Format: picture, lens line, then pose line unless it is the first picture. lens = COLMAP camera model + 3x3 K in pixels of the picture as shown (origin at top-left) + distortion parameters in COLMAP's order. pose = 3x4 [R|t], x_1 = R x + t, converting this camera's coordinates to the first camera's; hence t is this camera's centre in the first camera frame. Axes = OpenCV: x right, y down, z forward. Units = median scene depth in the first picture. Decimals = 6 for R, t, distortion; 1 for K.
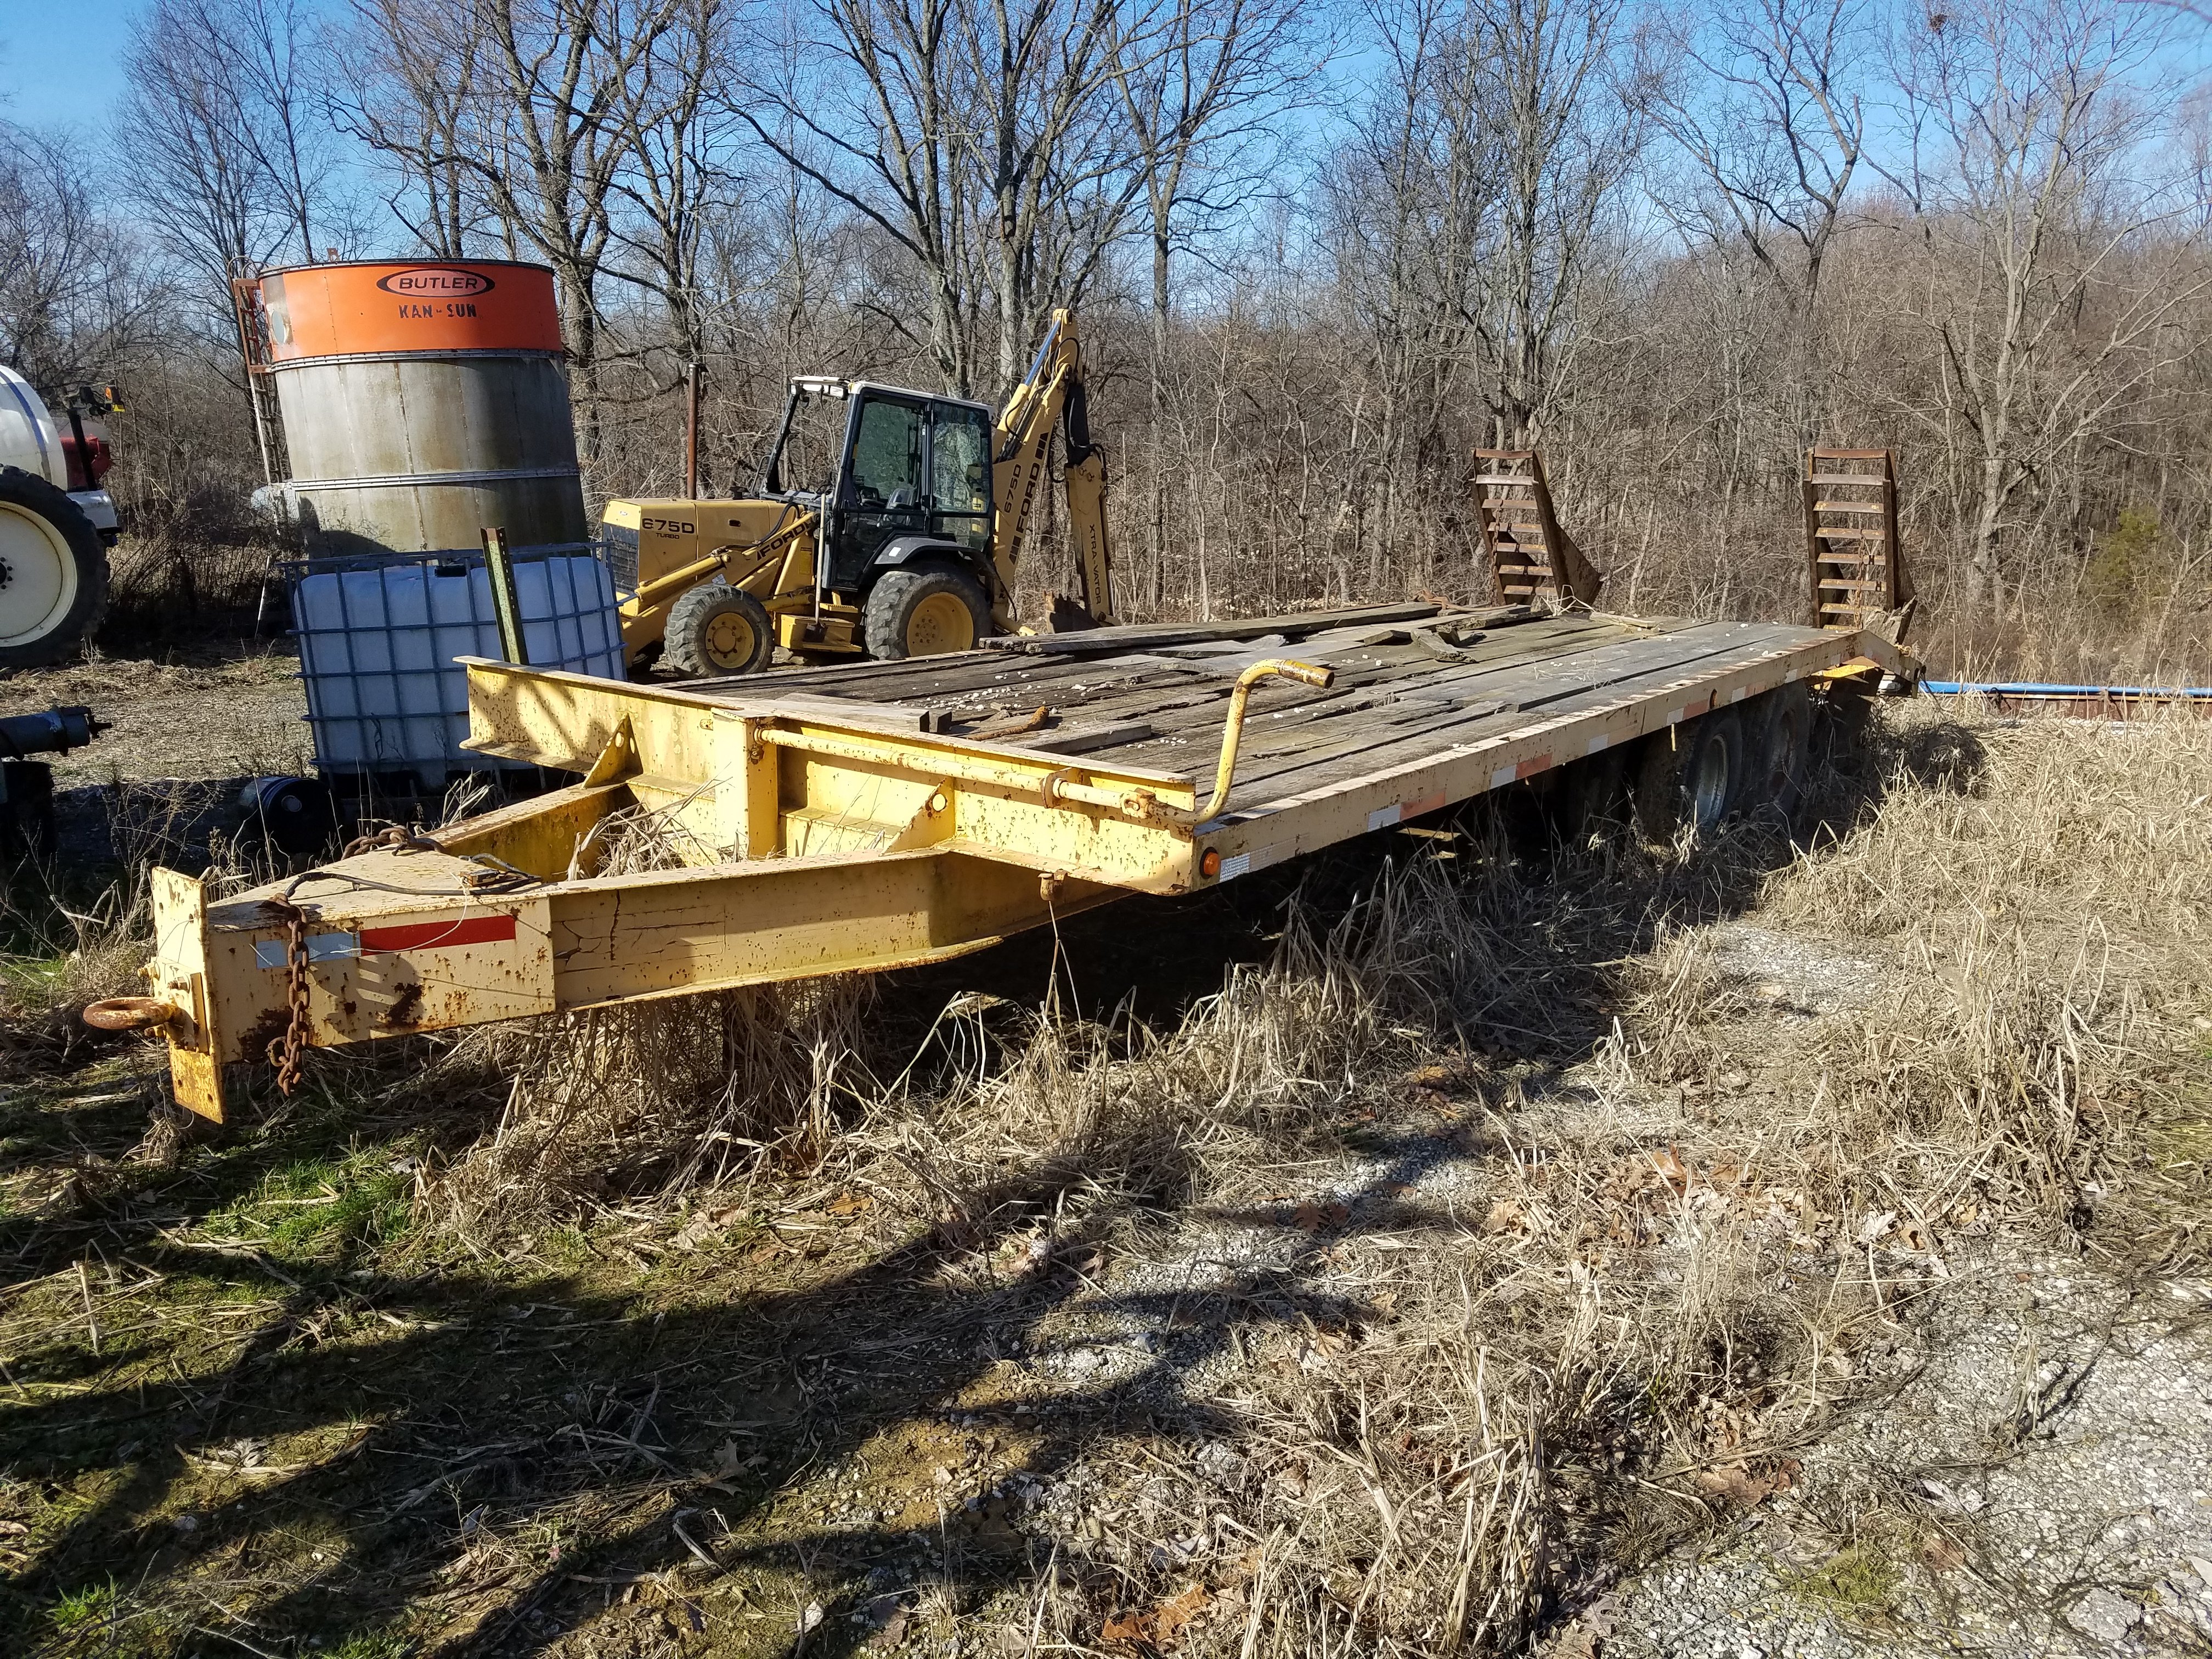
lens RADIAL K [[1719.9, 0, 1077.9], [0, 1719.9, 922.0], [0, 0, 1]] dist [0.280814, -0.532660]
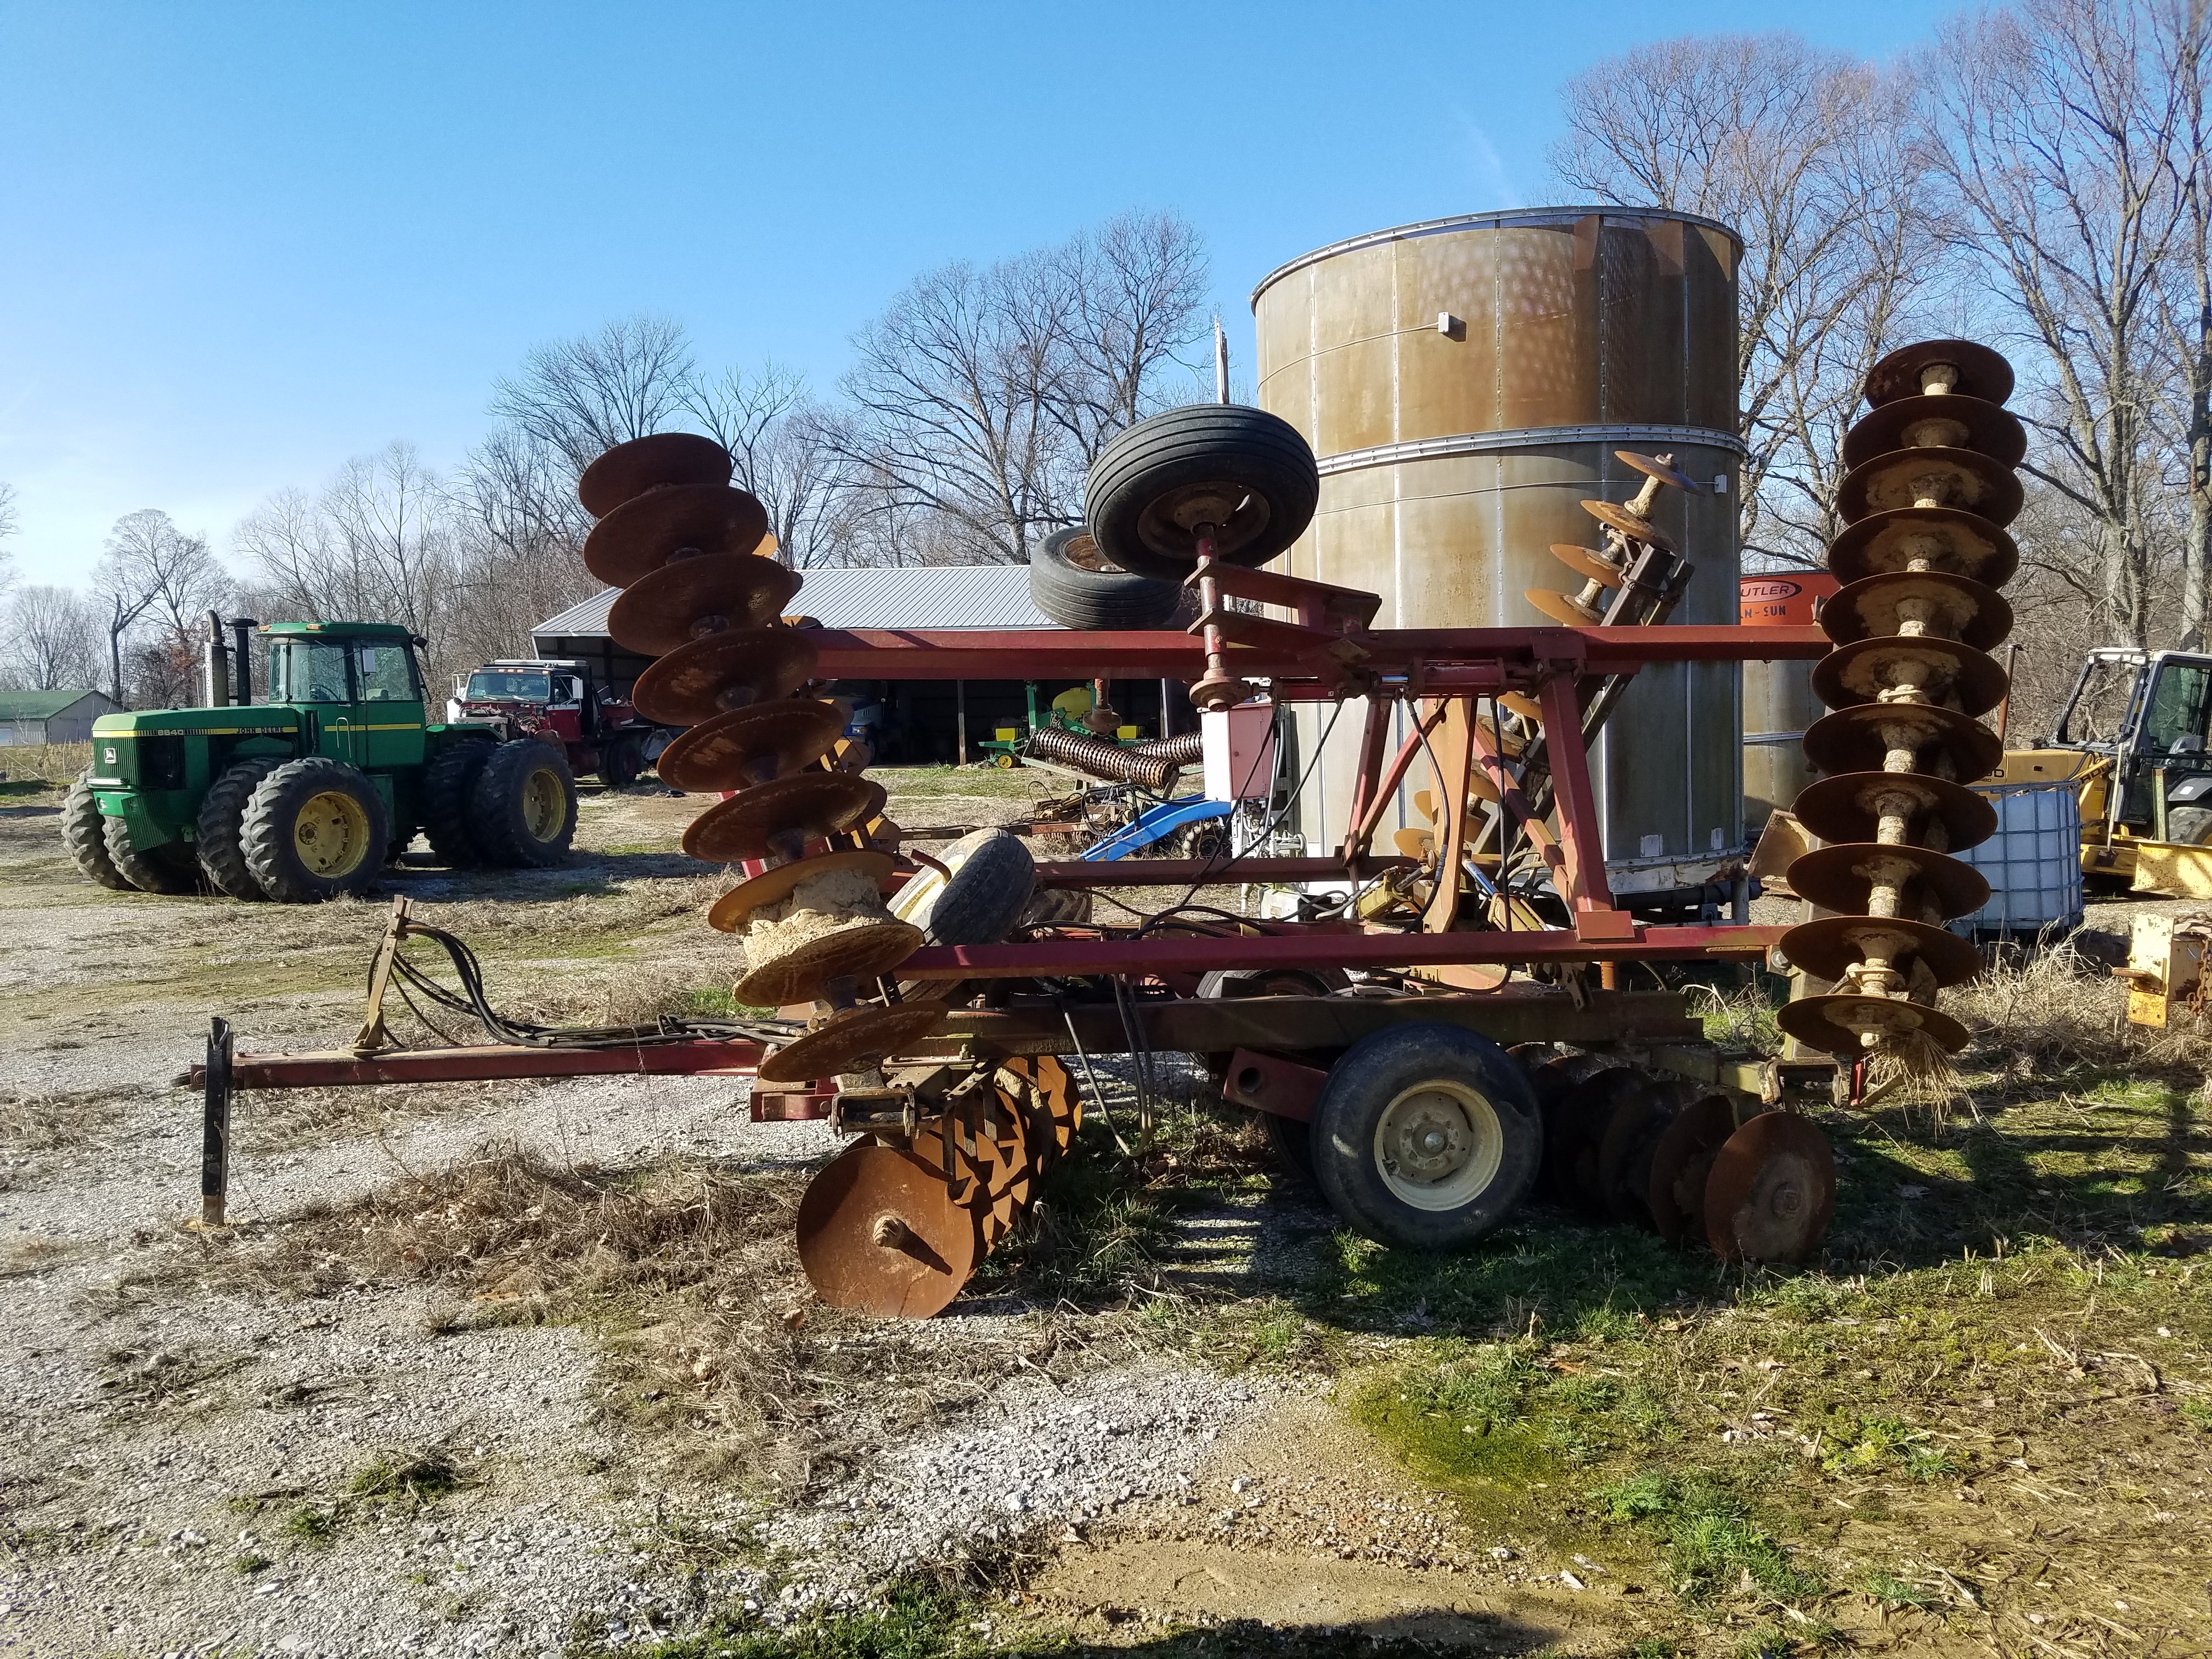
lens RADIAL K [[1770.3, 0, 1109.1], [0, 1770.3, 901.6], [0, 0, 1]] dist [0.074814, -0.108062]
pose [[0.851682, 0.035583, -0.522849, -0.077651], [-0.114141, 0.986336, -0.118802, 0.066515], [0.511477, 0.160860, 0.844106, -0.284256]]
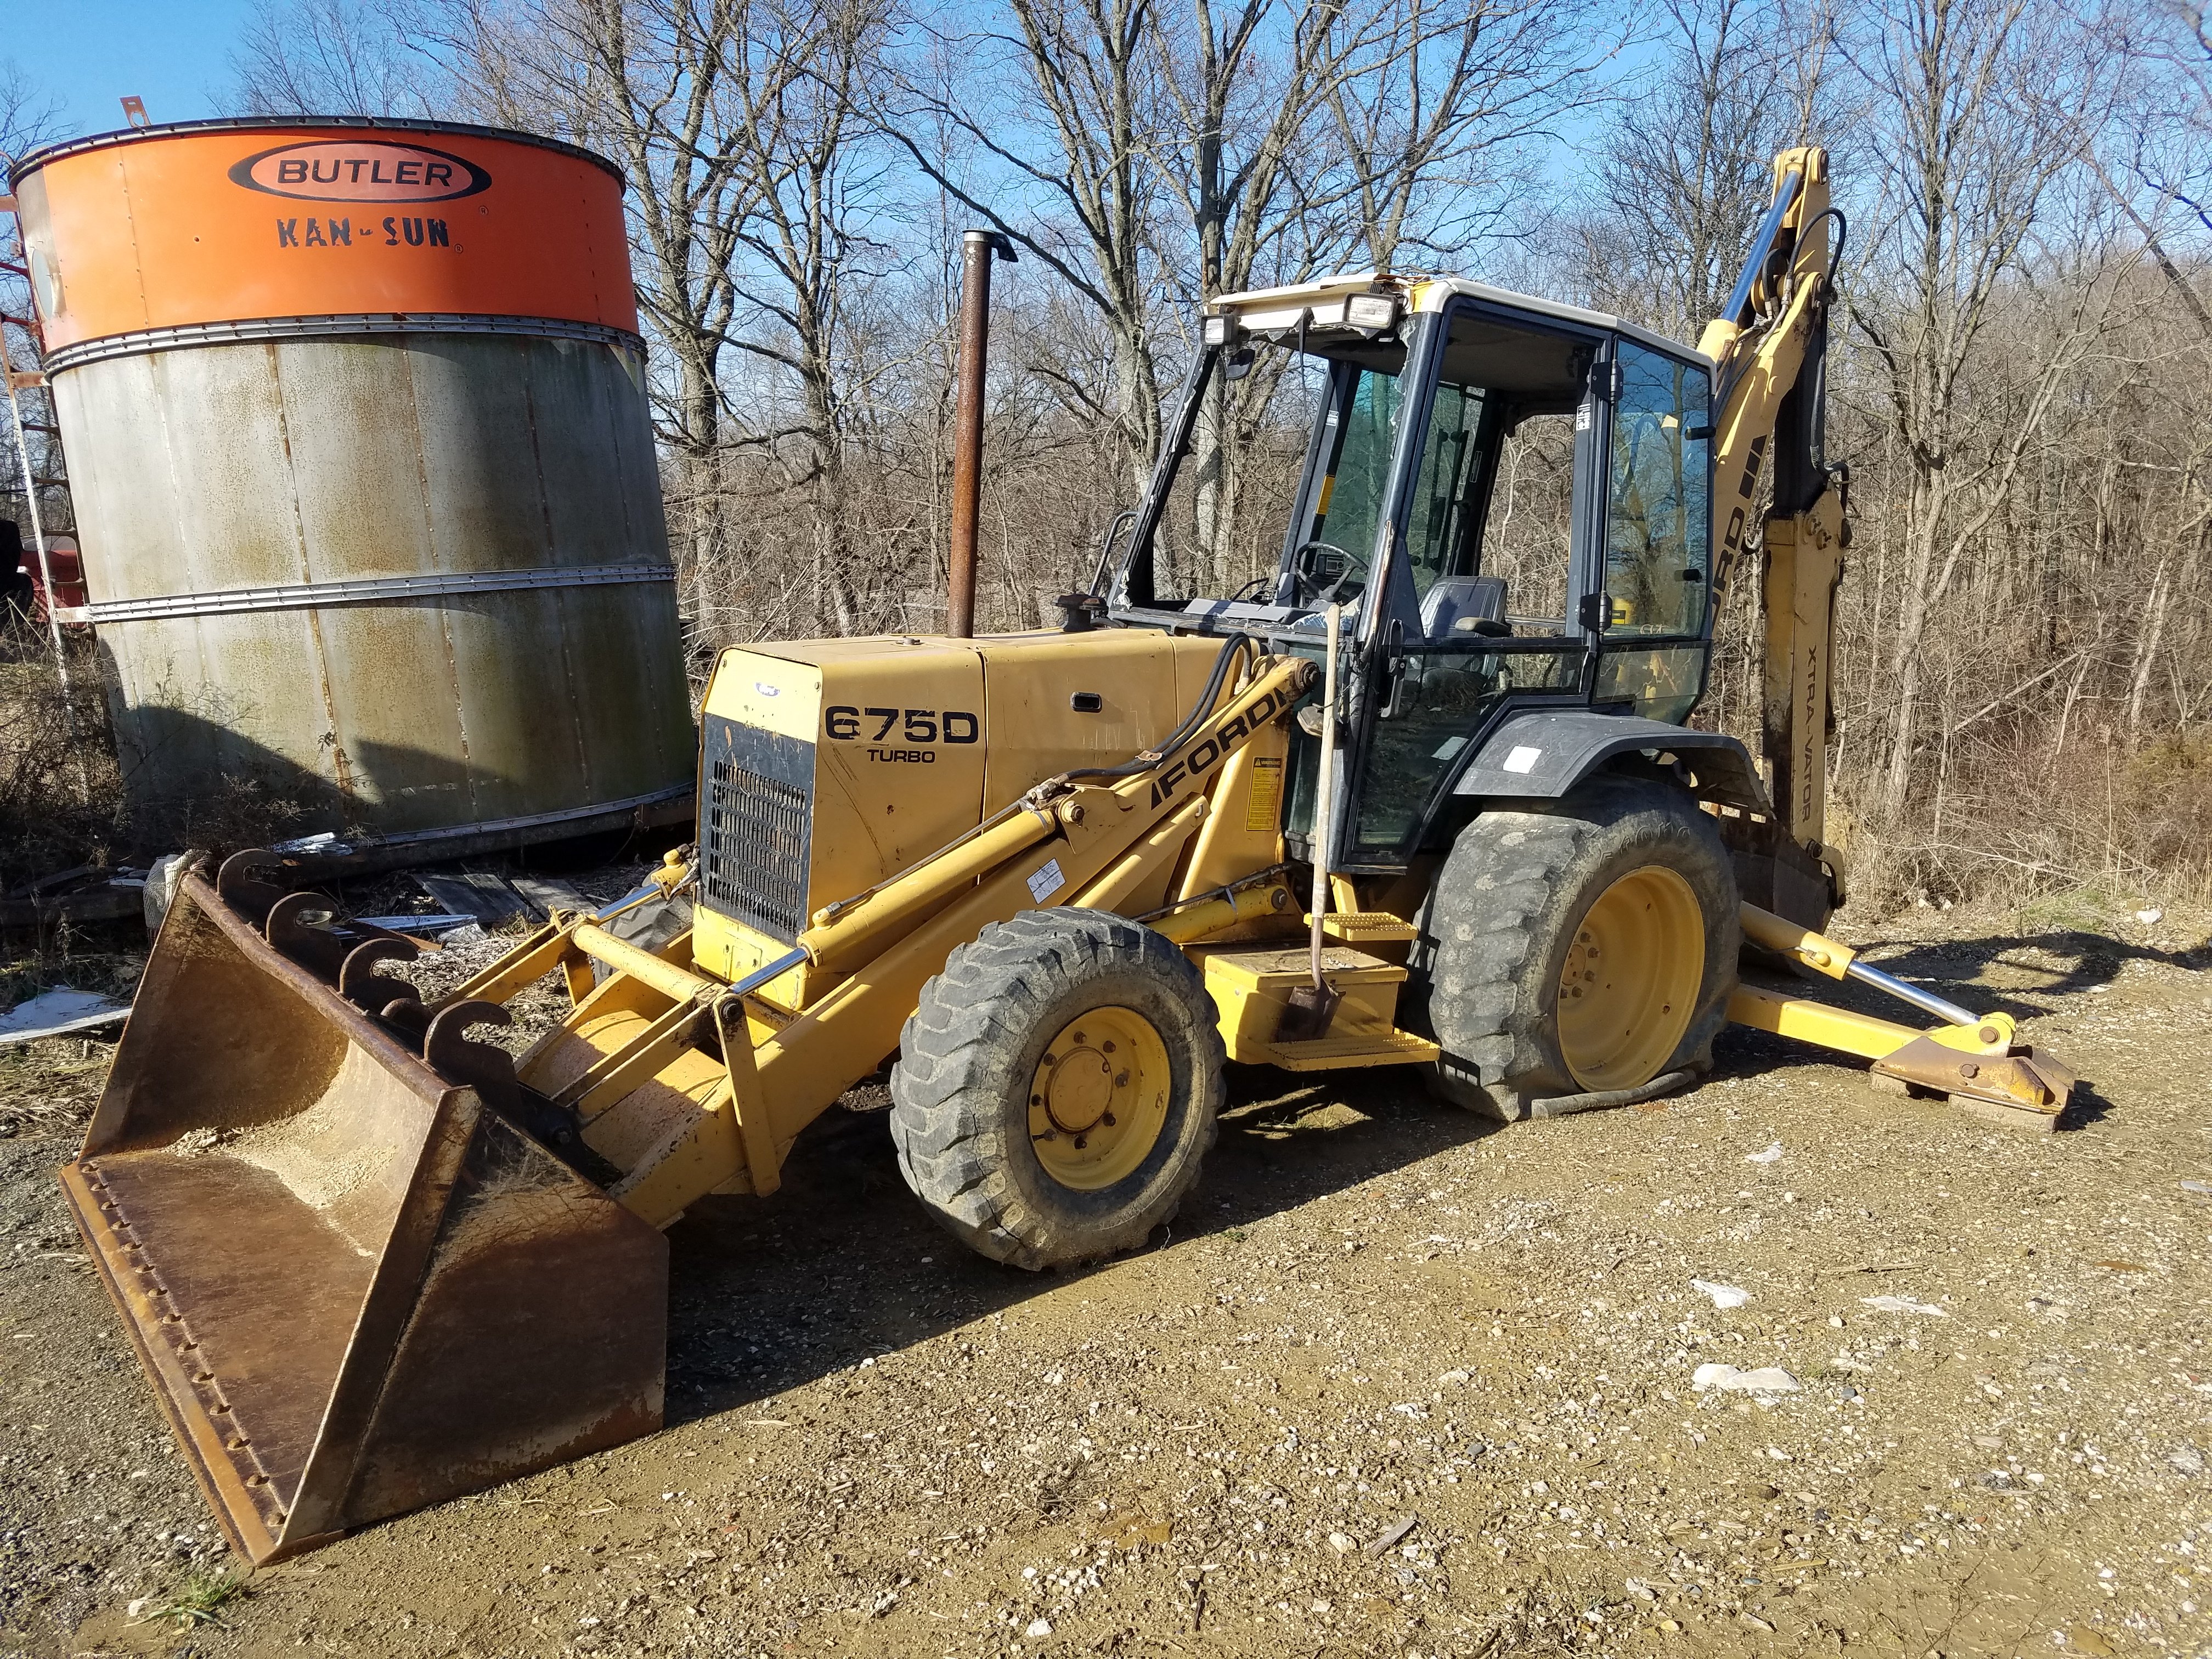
lens RADIAL K [[1719.9, 0, 1077.9], [0, 1719.9, 922.0], [0, 0, 1]] dist [0.280814, -0.532660]
pose [[0.997905, -0.007348, -0.064272, -0.147735], [0.004023, 0.998654, -0.051711, -0.141227], [0.064566, 0.051344, 0.996592, 0.565073]]
